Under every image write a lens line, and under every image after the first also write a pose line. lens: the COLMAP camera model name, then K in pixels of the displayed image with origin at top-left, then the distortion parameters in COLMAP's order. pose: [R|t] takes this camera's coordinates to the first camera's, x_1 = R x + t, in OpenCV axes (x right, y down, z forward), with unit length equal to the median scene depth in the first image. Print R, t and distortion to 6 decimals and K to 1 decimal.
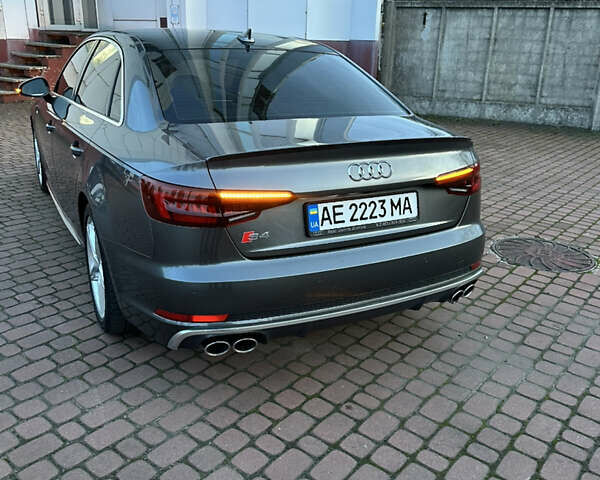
lens RADIAL K [[552.2, 0, 290.2], [0, 552.2, 241.3], [0, 0, 1]] dist [0.108600, -0.180005]
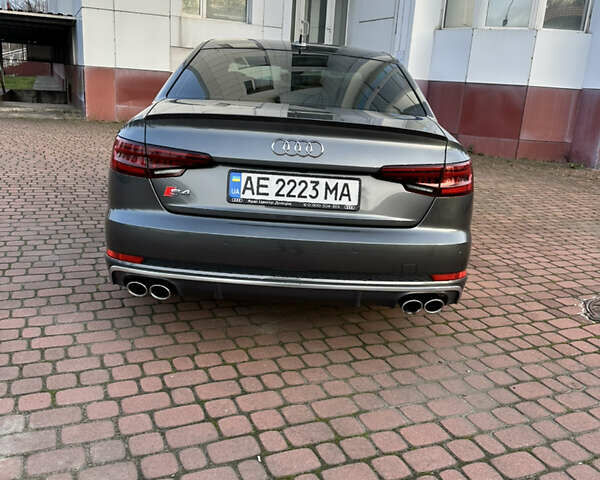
lens RADIAL K [[547.7, 0, 300.0], [0, 547.7, 240.0], [0, 0, 1]] dist [0.116955, -0.182981]
pose [[0.893476, 0.153305, -0.422136, 0.562450], [-0.192320, 0.979998, -0.051156, 0.083159], [0.405850, 0.126892, 0.905088, 0.105126]]
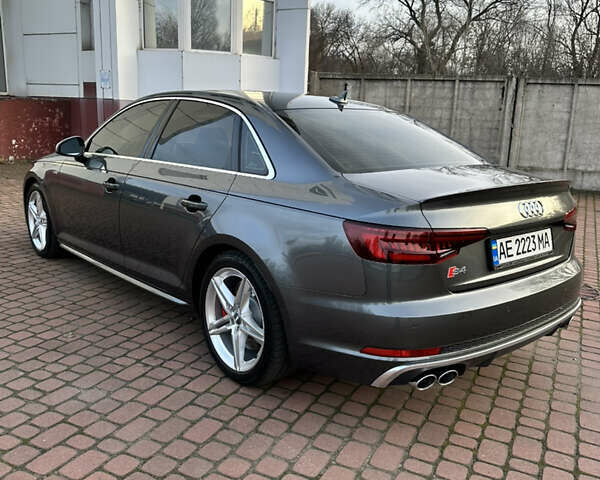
lens RADIAL K [[552.2, 0, 290.2], [0, 552.2, 241.3], [0, 0, 1]] dist [0.108600, -0.180005]
pose [[0.975652, -0.042952, 0.215077, -0.541370], [0.066509, 0.992402, -0.103515, 0.020960], [-0.208996, 0.115299, 0.971096, 0.009927]]
